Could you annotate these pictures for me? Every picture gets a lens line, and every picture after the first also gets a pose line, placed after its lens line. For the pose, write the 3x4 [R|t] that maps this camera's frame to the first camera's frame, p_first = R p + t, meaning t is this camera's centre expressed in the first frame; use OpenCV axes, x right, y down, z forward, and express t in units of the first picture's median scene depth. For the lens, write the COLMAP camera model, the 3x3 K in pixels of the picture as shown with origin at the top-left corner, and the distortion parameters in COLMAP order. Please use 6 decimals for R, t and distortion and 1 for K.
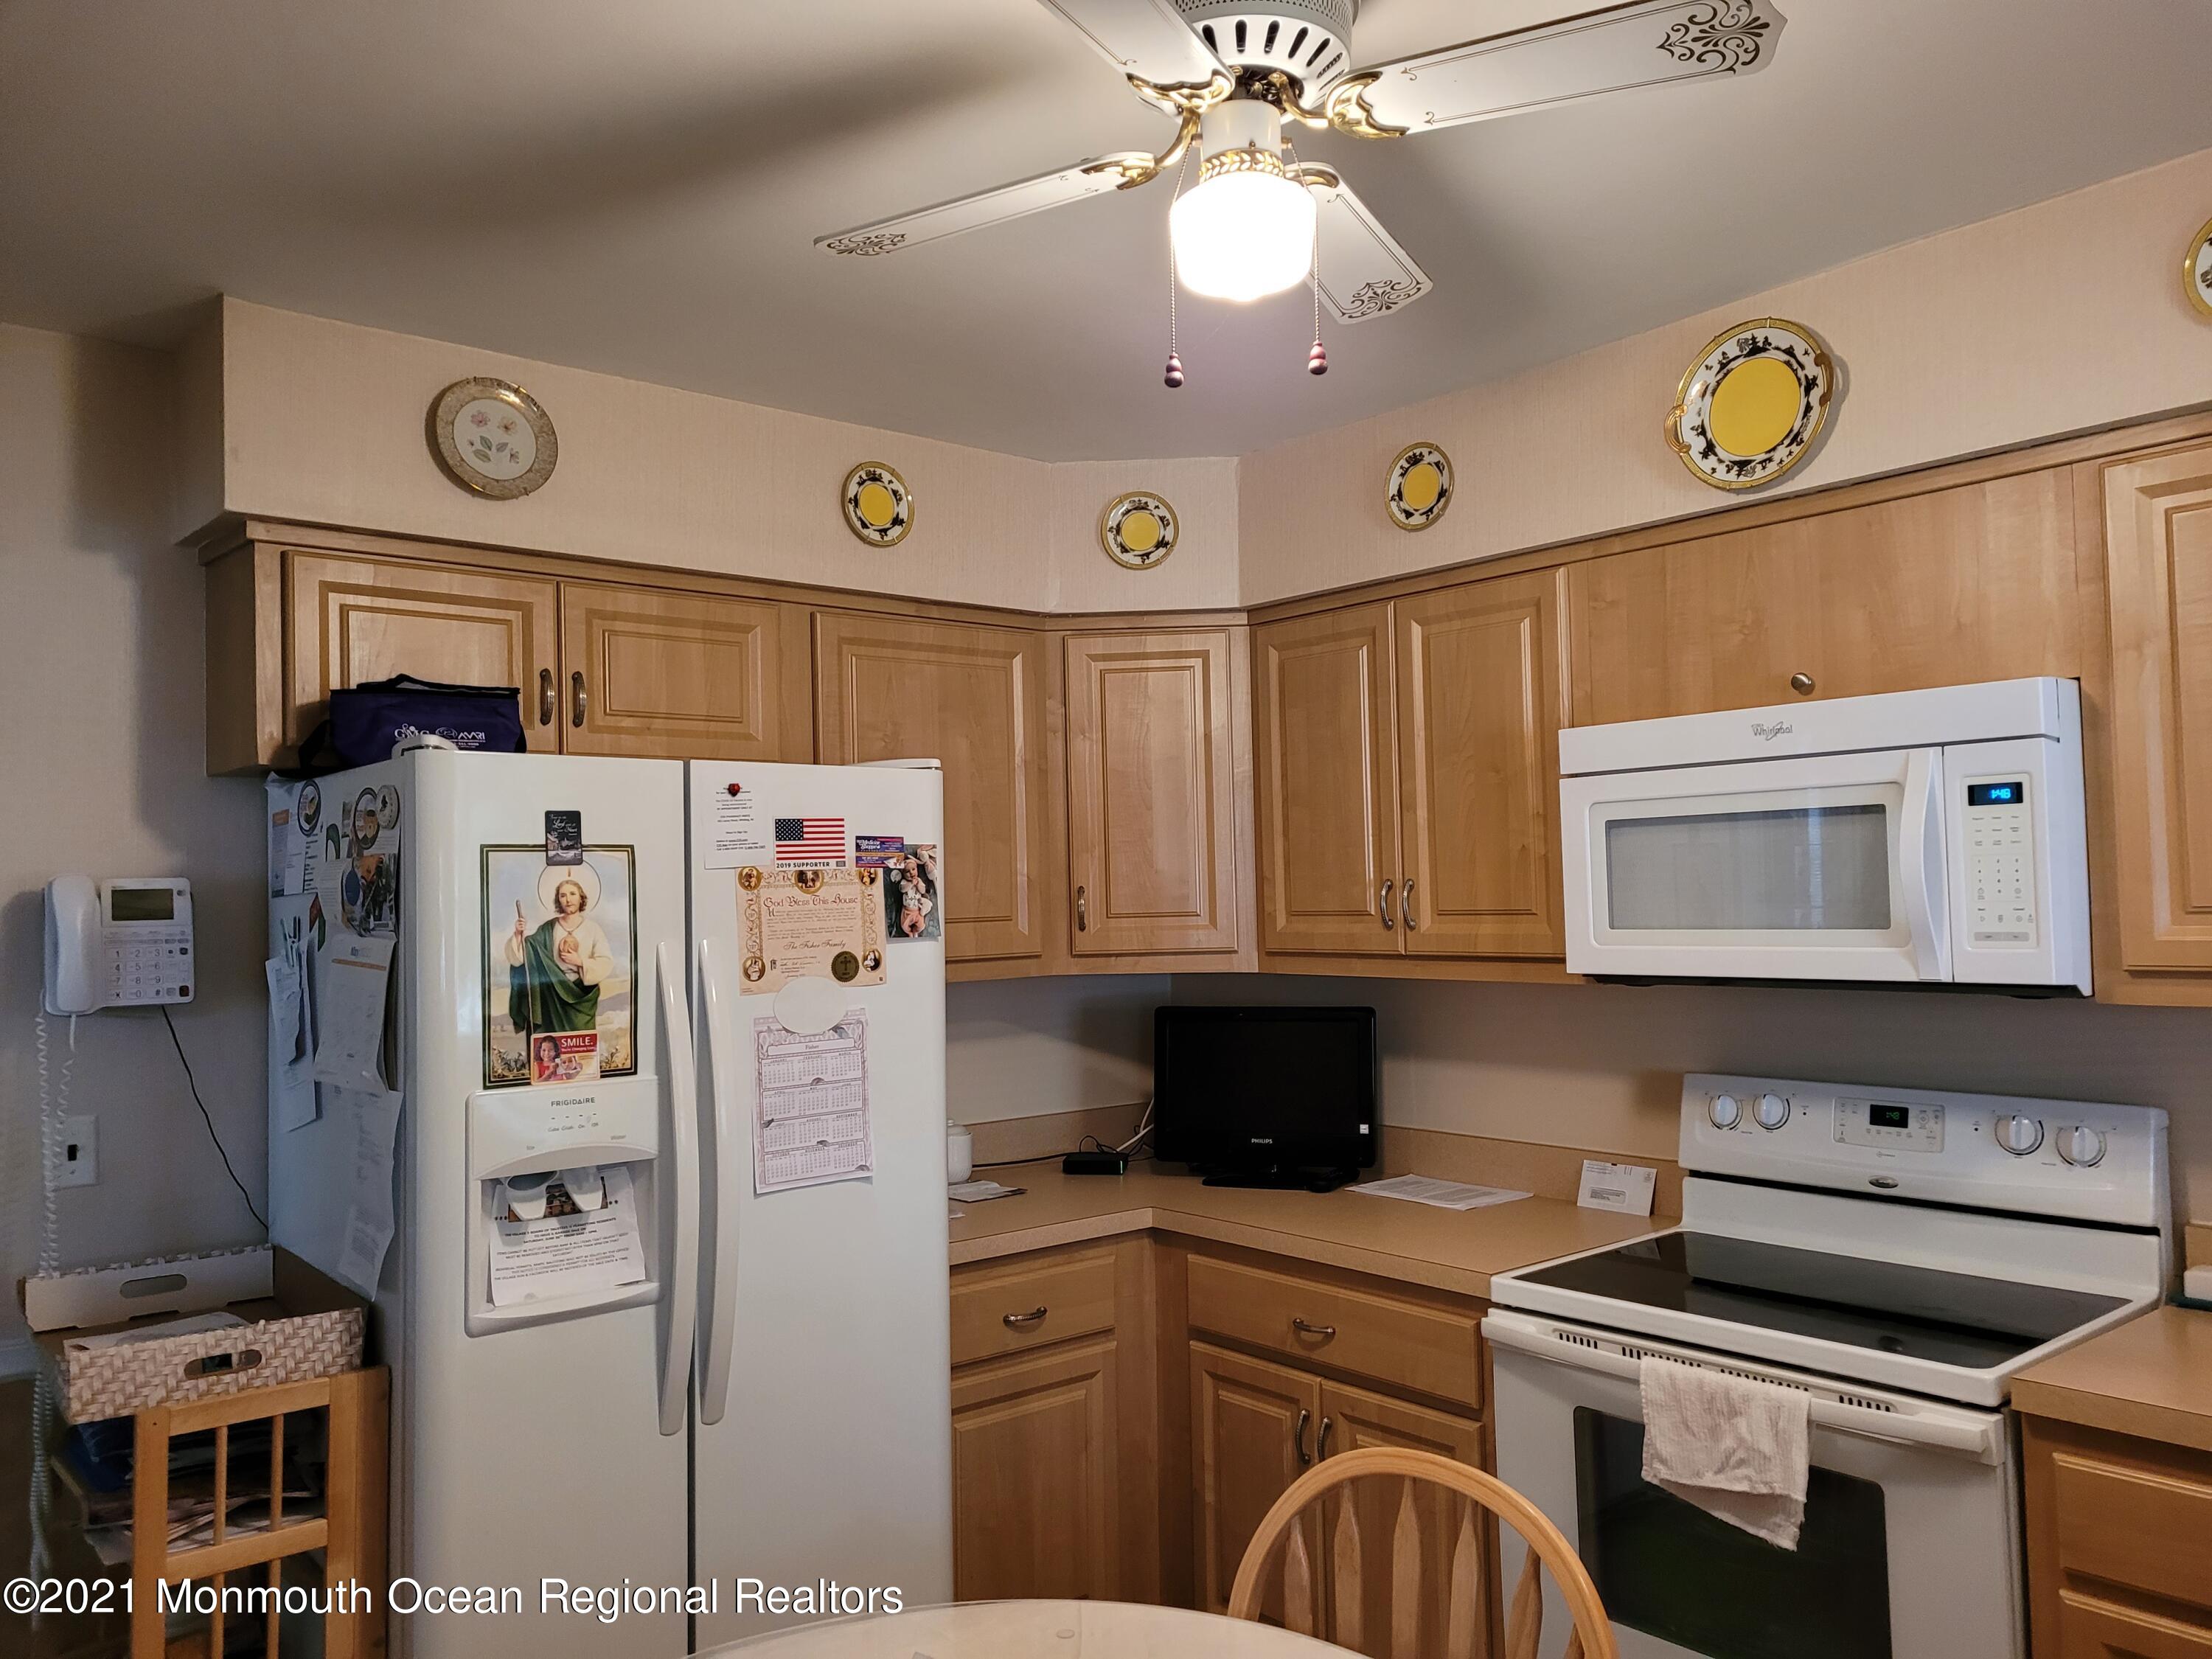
lens RADIAL K [[1651.0, 0, 1129.1], [0, 1651.0, 843.9], [0, 0, 1]] dist [0.061133, -0.045776]
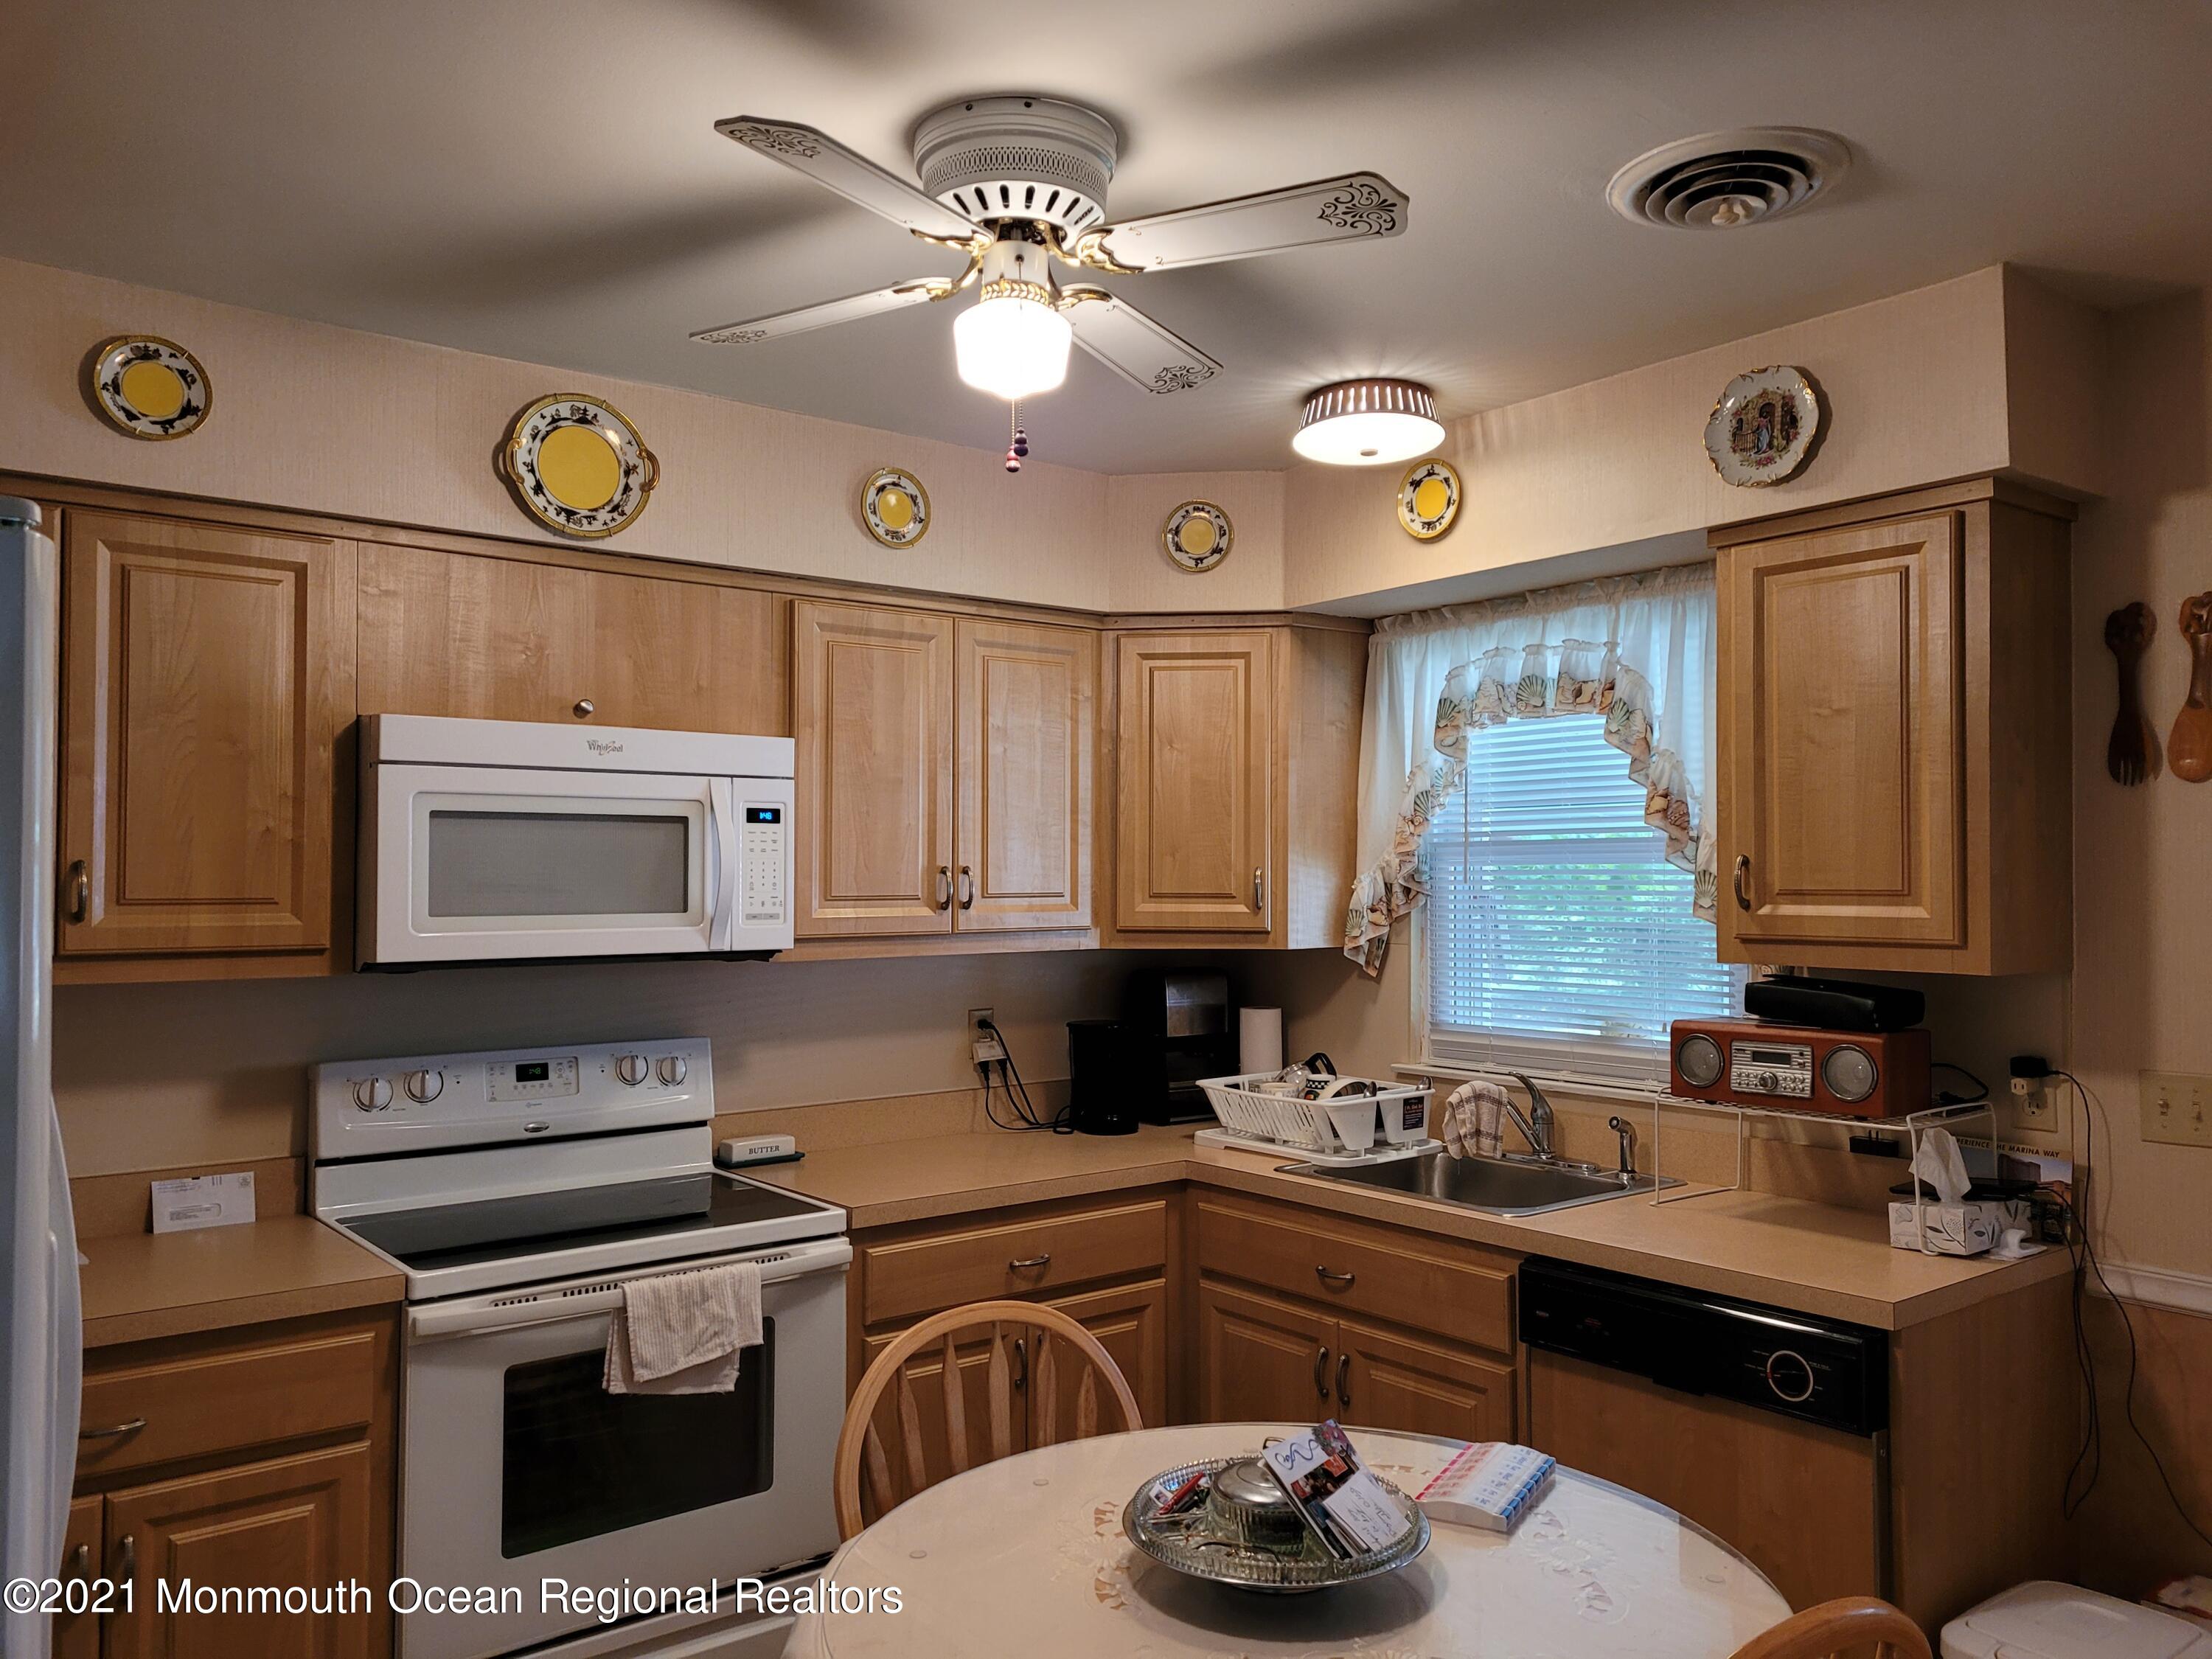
lens RADIAL K [[1651.0, 0, 1120.1], [0, 1651.0, 842.4], [0, 0, 1]] dist [0.061133, -0.045776]
pose [[0.033613, 0.043495, 0.998488, -0.781842], [-0.034317, 0.998514, -0.042341, 0.037445], [-0.998846, -0.032842, 0.035056, 0.584841]]
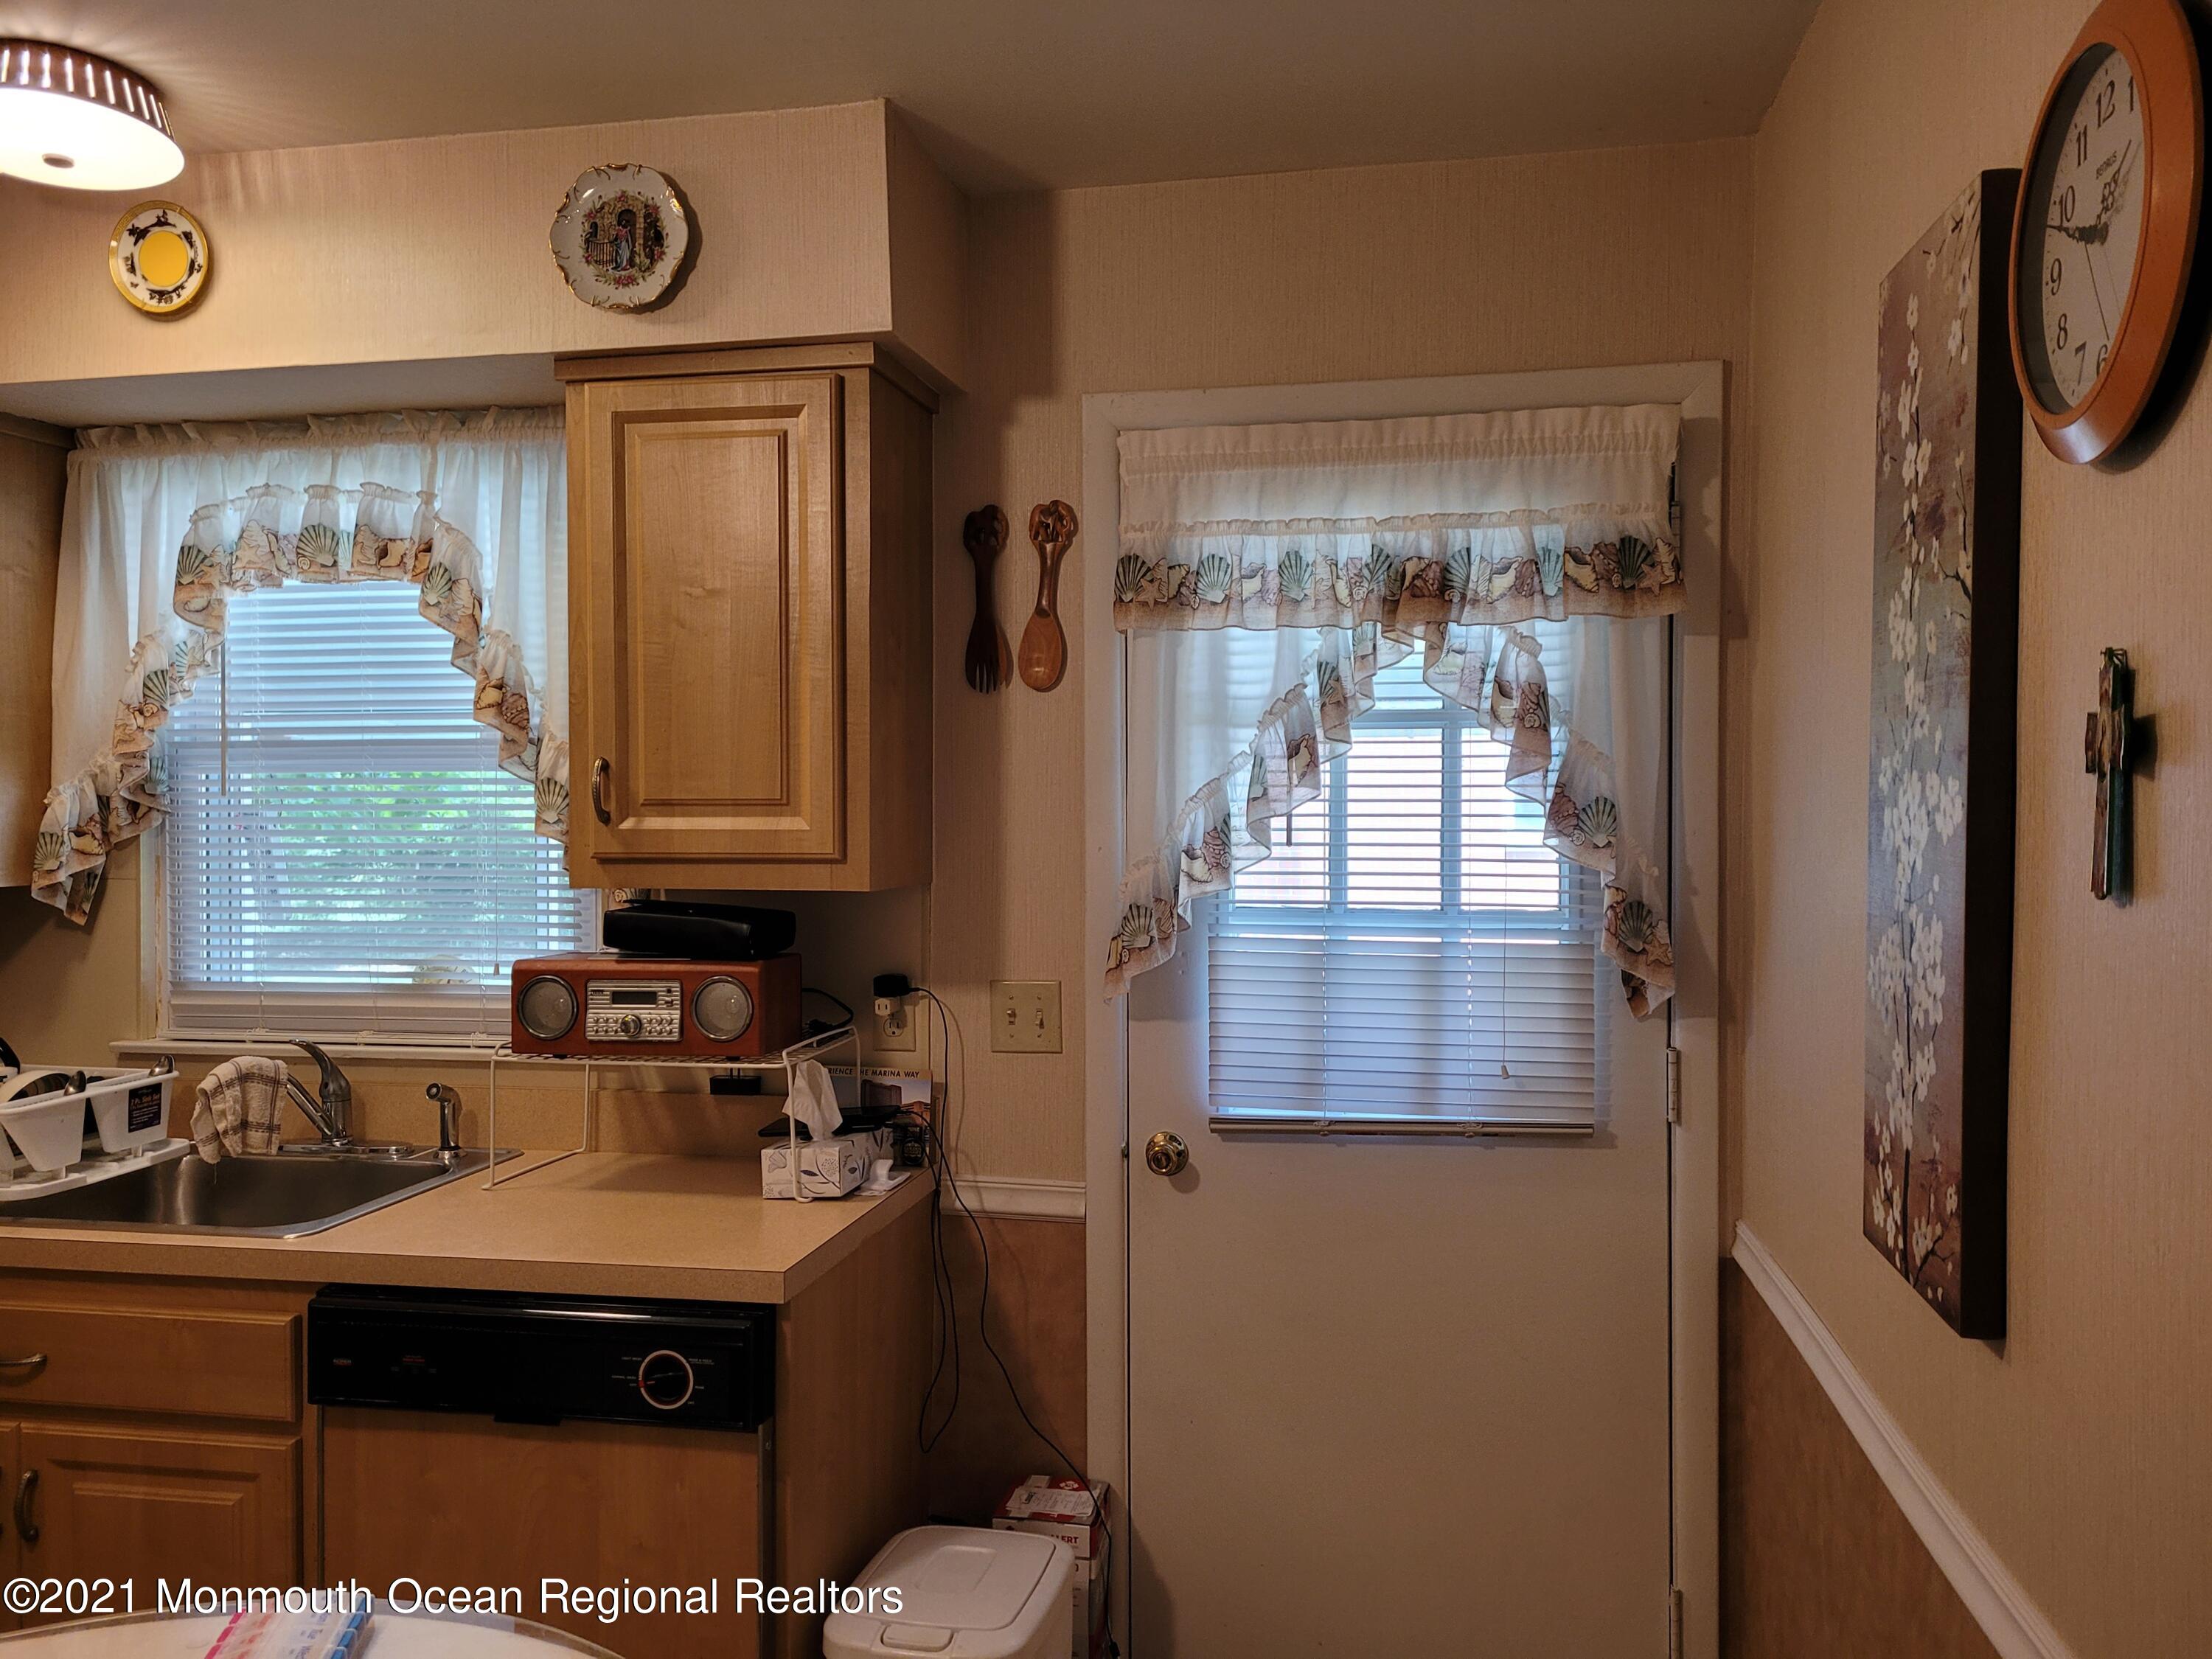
lens RADIAL K [[1651.0, 0, 1125.8], [0, 1651.0, 842.4], [0, 0, 1]] dist [0.061133, -0.045776]
pose [[-0.621804, 0.005221, 0.783155, -0.556720], [-0.012125, 0.999794, -0.016291, 0.043114], [-0.783079, -0.019626, -0.621613, 0.552169]]
